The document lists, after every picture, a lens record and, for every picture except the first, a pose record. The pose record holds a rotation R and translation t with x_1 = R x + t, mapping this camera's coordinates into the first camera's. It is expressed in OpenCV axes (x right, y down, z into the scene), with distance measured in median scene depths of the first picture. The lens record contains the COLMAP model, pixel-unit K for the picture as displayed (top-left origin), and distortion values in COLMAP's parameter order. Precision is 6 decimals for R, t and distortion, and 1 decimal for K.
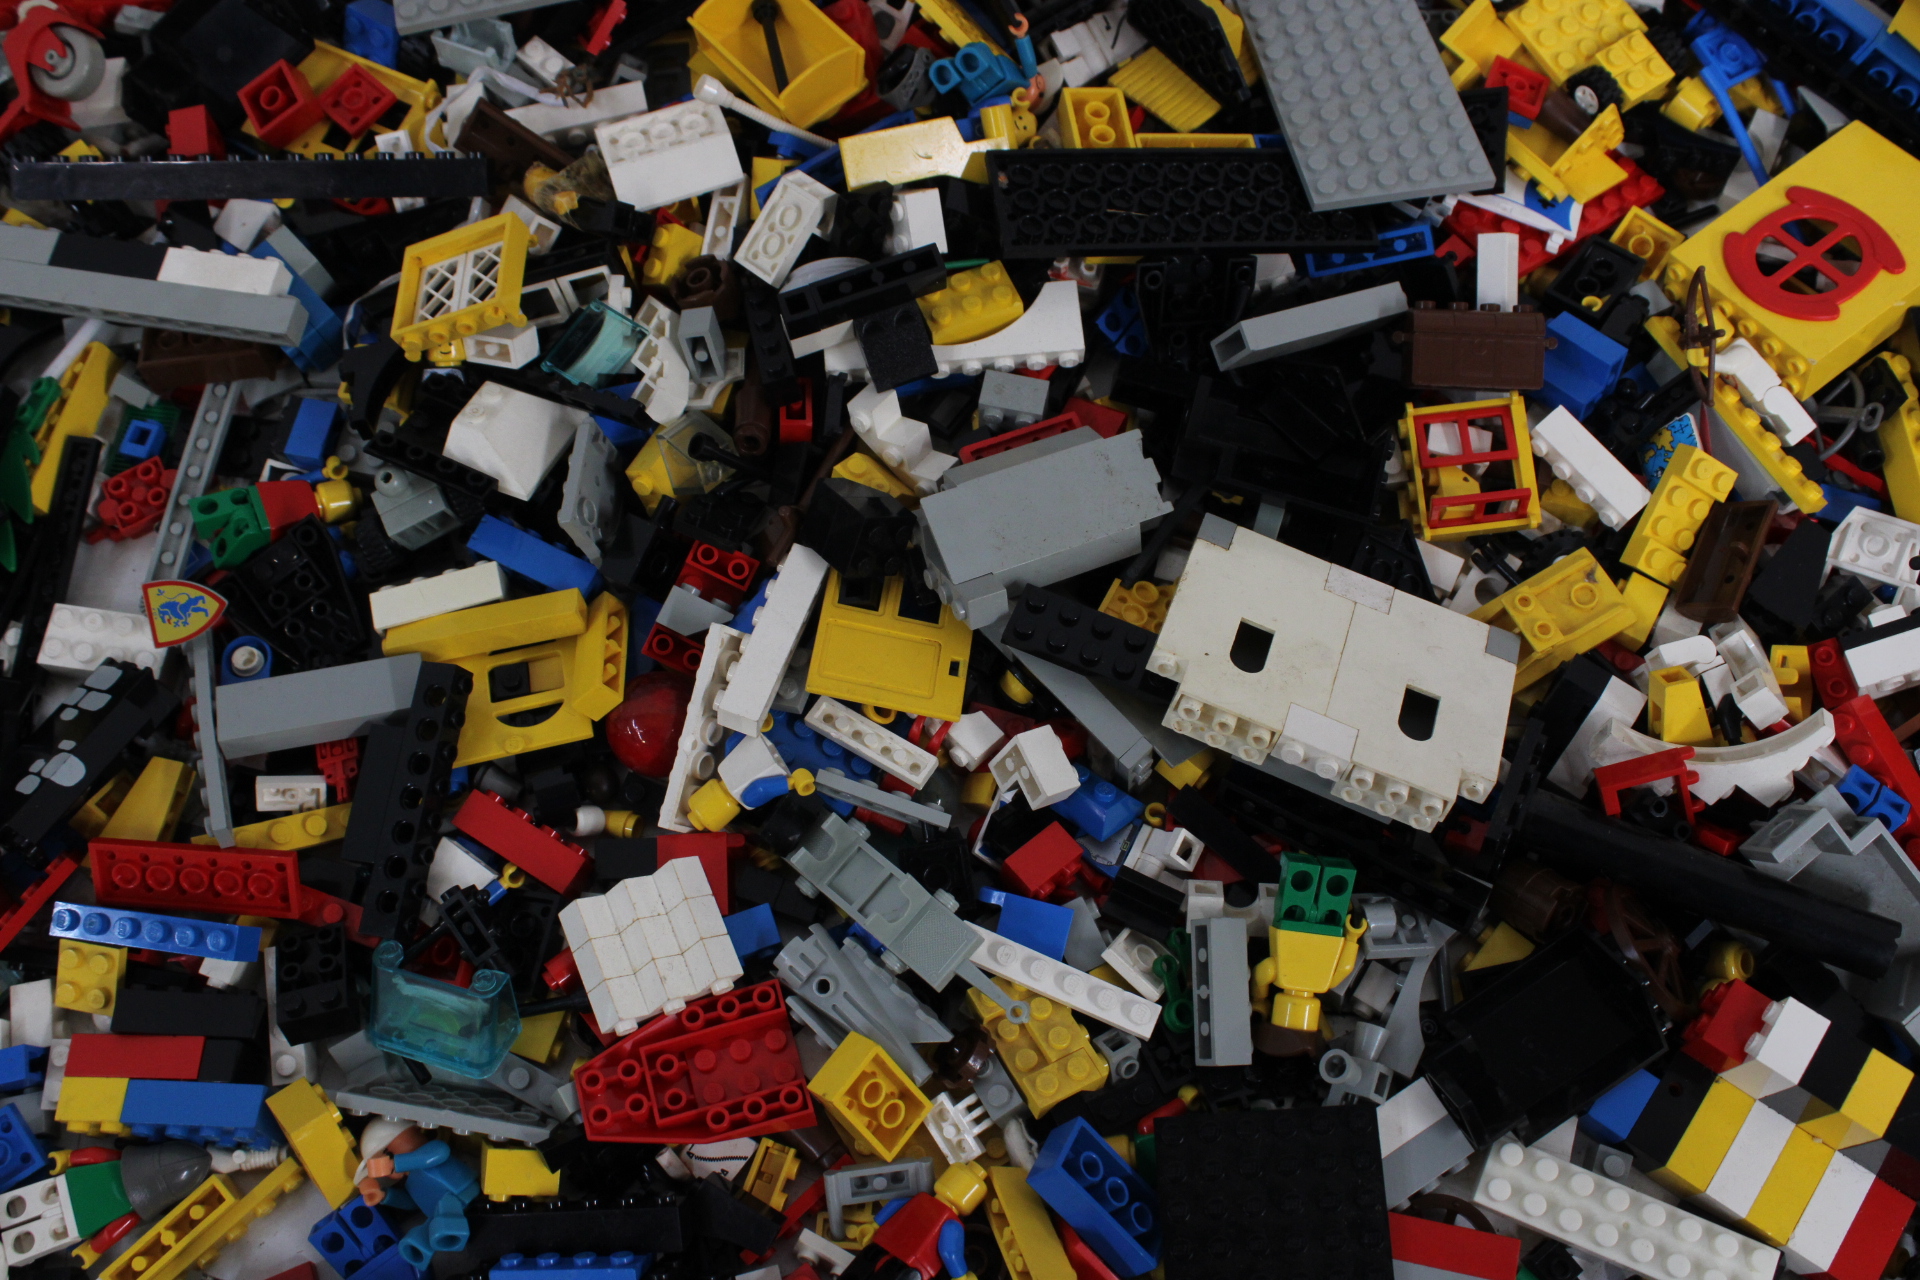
lens RADIAL K [[1880.6, 0, 960.0], [0, 1880.6, 640.0], [0, 0, 1]] dist [-0.142192, 0.132960]
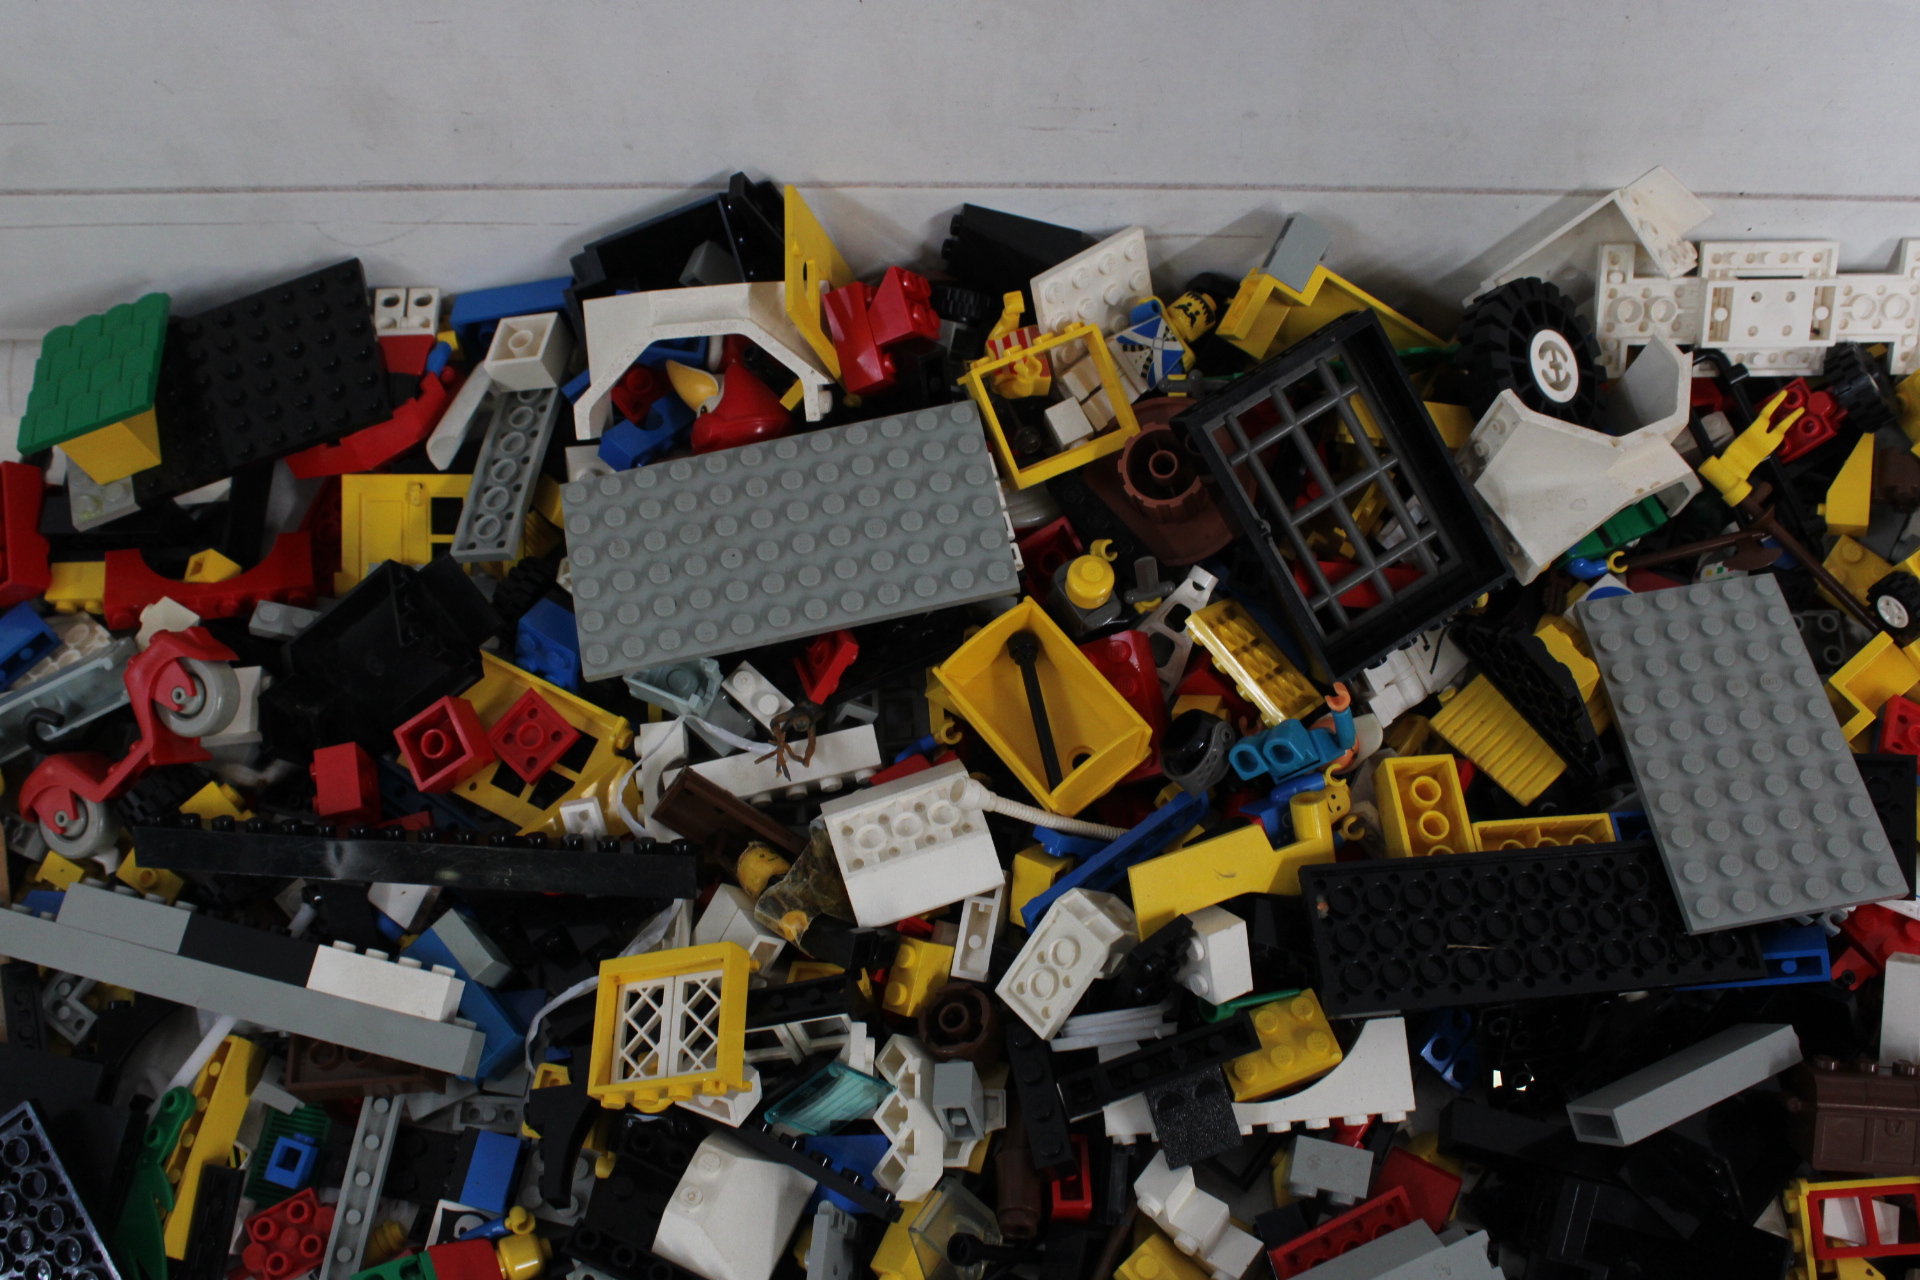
lens RADIAL K [[1880.6, 0, 960.0], [0, 1880.6, 640.0], [0, 0, 1]] dist [-0.142192, 0.132960]
pose [[0.998993, 0.009924, -0.043754, -0.102973], [-0.010066, 0.999945, -0.003020, -0.362461], [0.043721, 0.003457, 0.999038, 0.165564]]
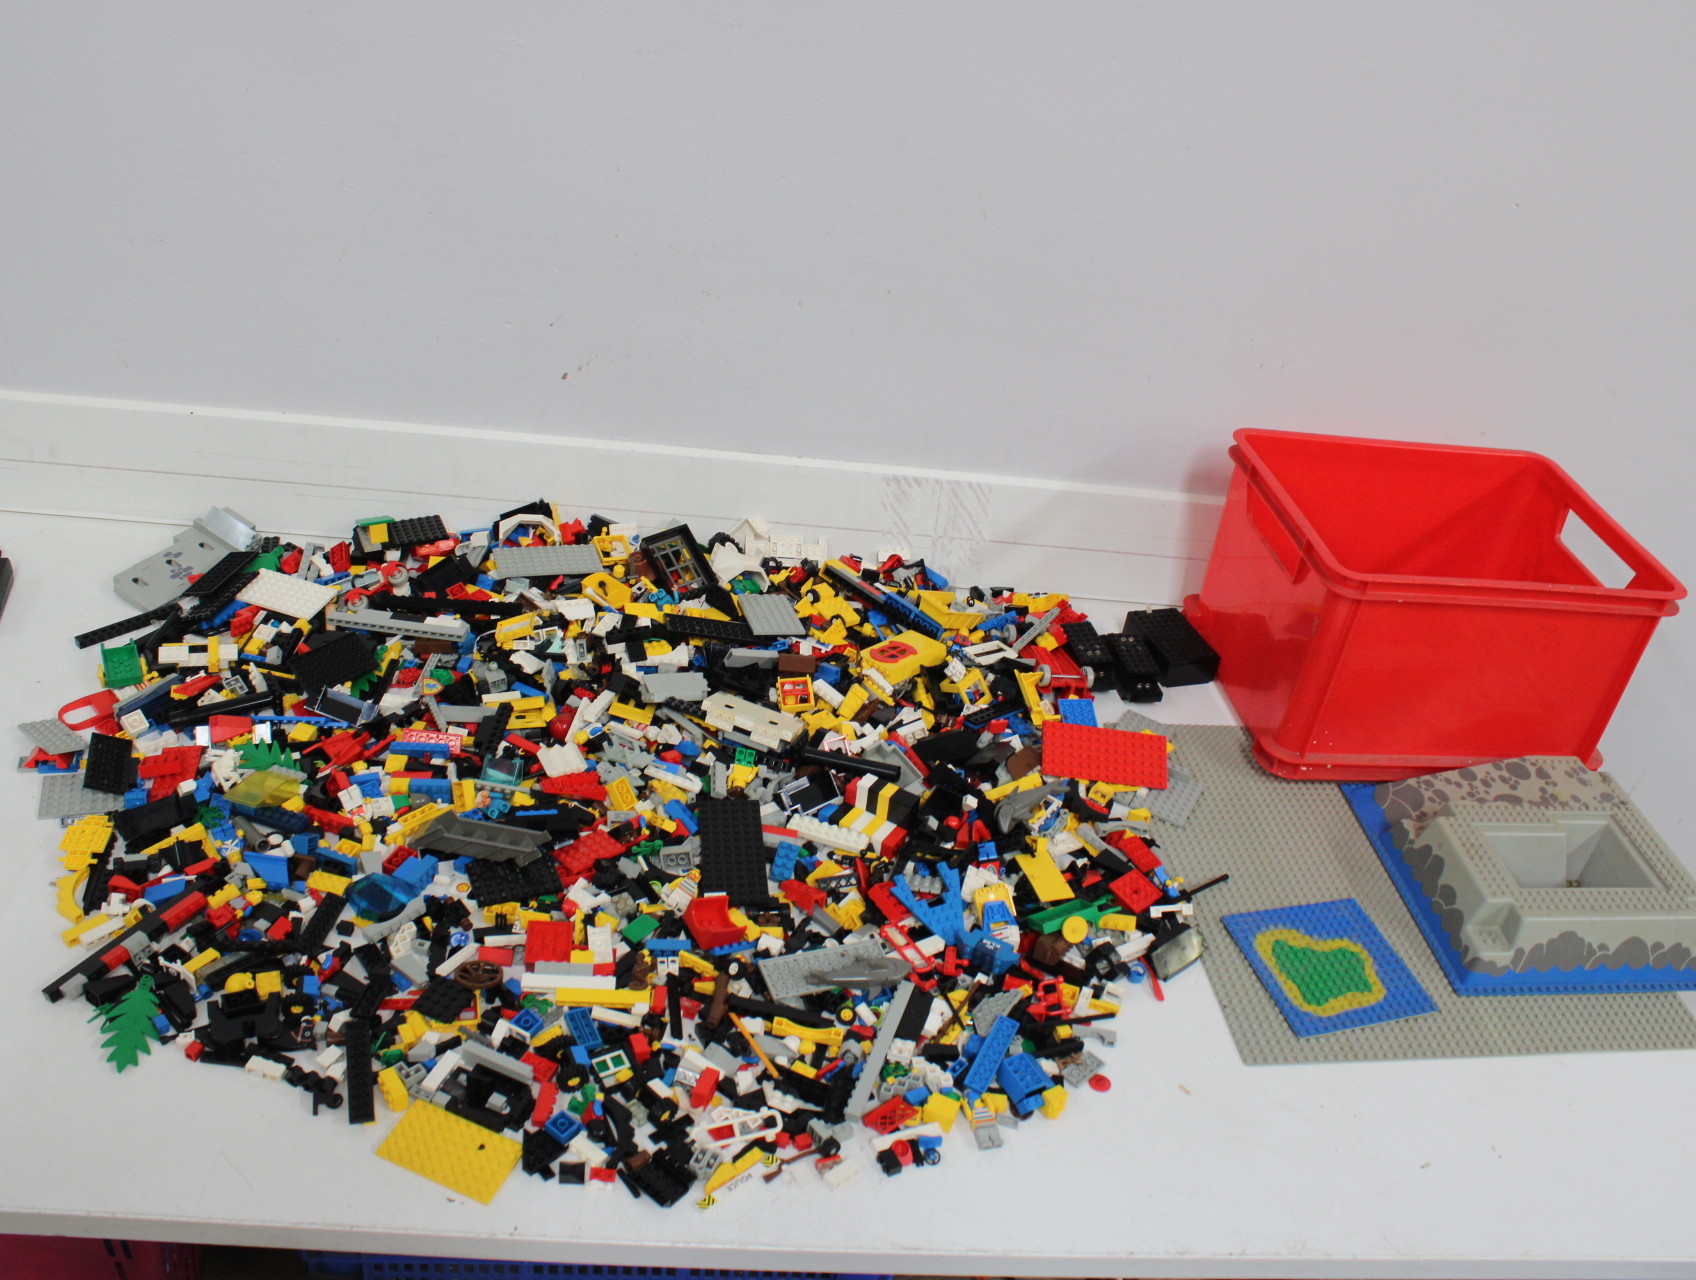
lens RADIAL K [[1555.3, 0, 809.7], [0, 1555.3, 639.0], [0, 0, 1]] dist [-0.150096, 0.118168]
pose [[0.990162, 0.078986, 0.115505, -0.050375], [0.000982, 0.821511, -0.570191, 1.514276], [-0.139925, 0.564695, 0.813351, -1.479048]]
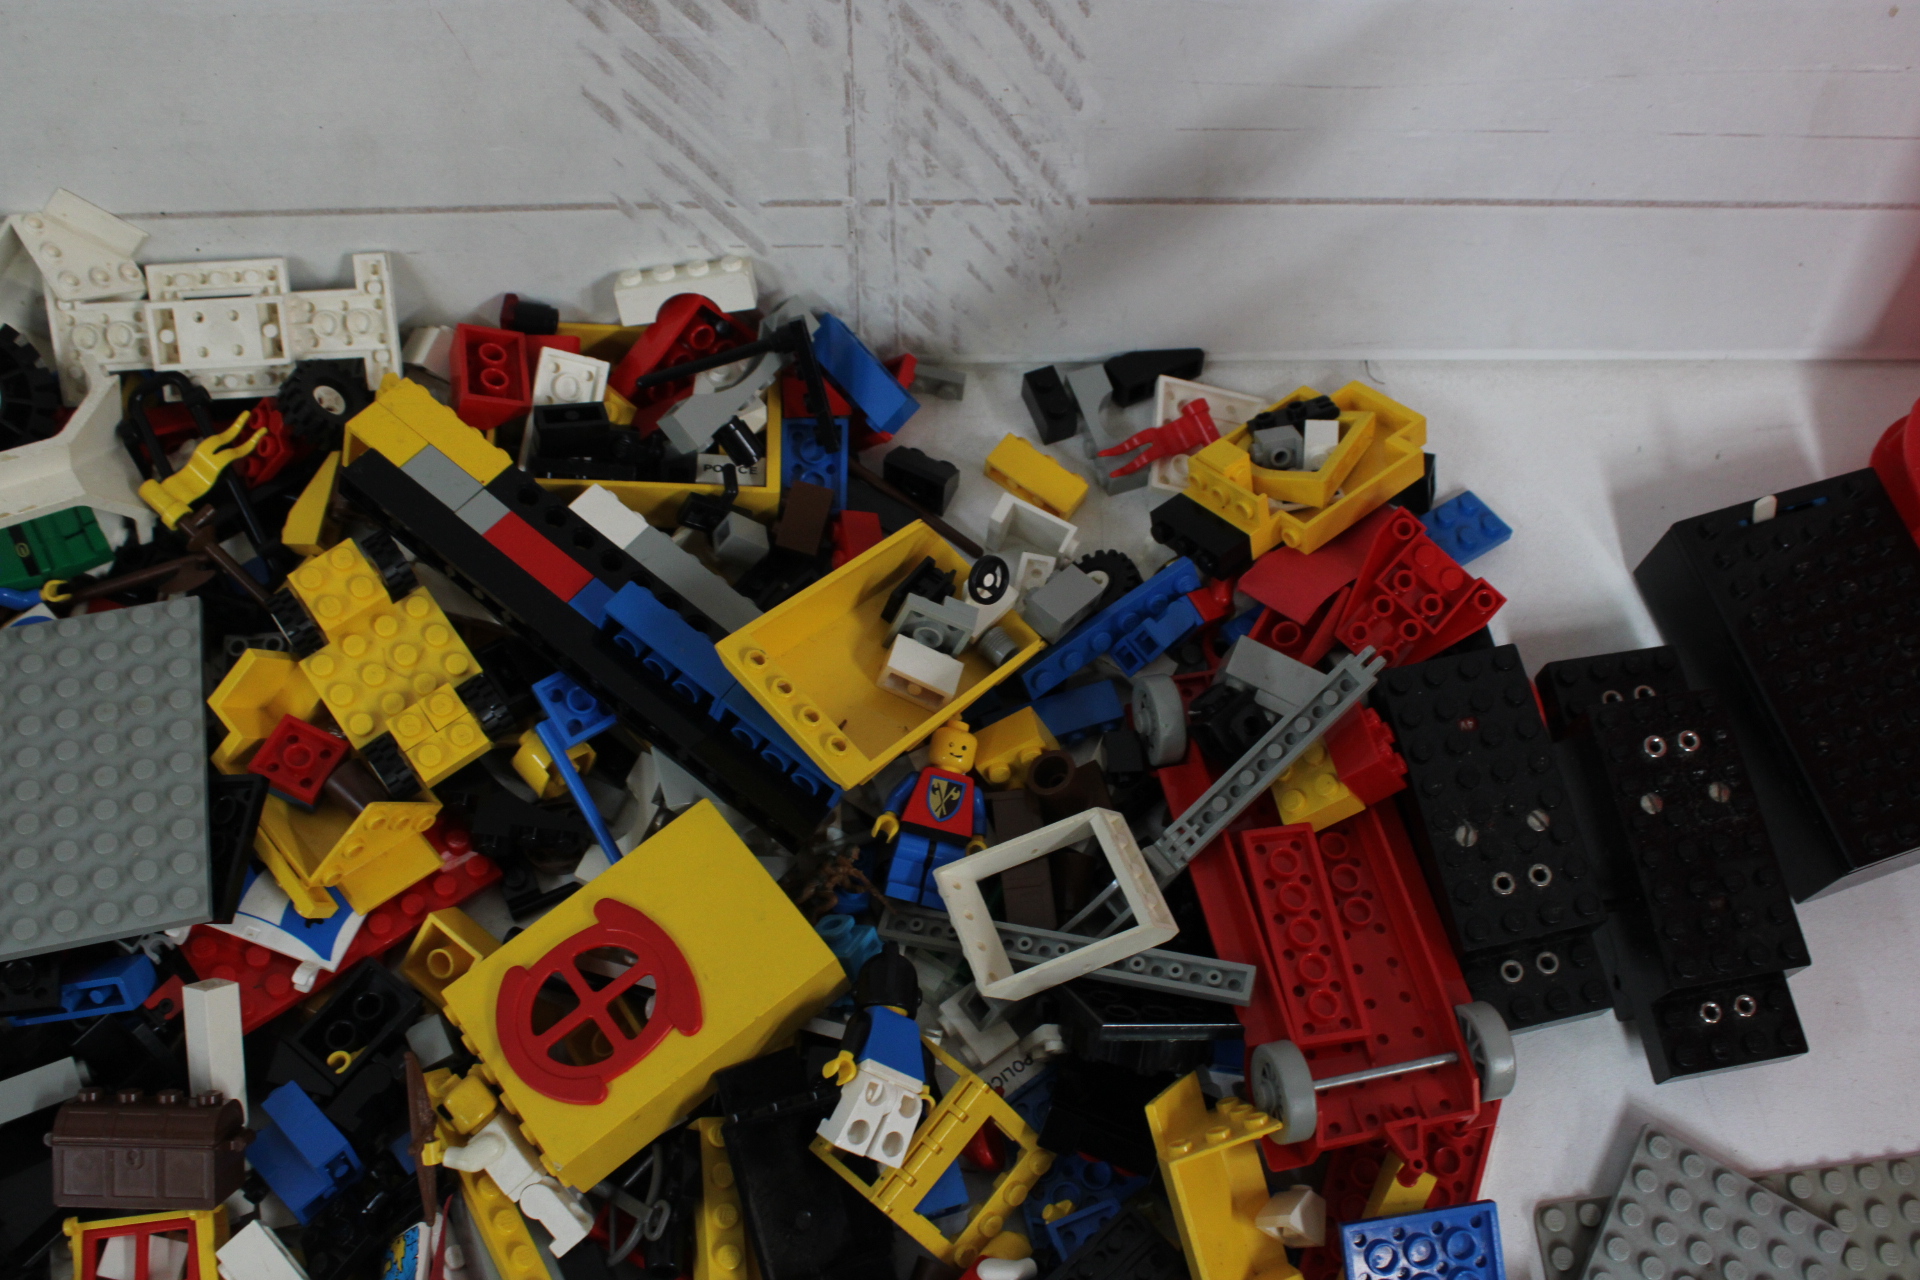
lens RADIAL K [[1880.6, 0, 960.0], [0, 1880.6, 640.0], [0, 0, 1]] dist [-0.142192, 0.132960]
pose [[0.996845, -0.026702, 0.074746, 0.569079], [0.030727, 0.998109, -0.053234, -0.321437], [-0.073183, 0.055362, 0.995781, 0.179306]]
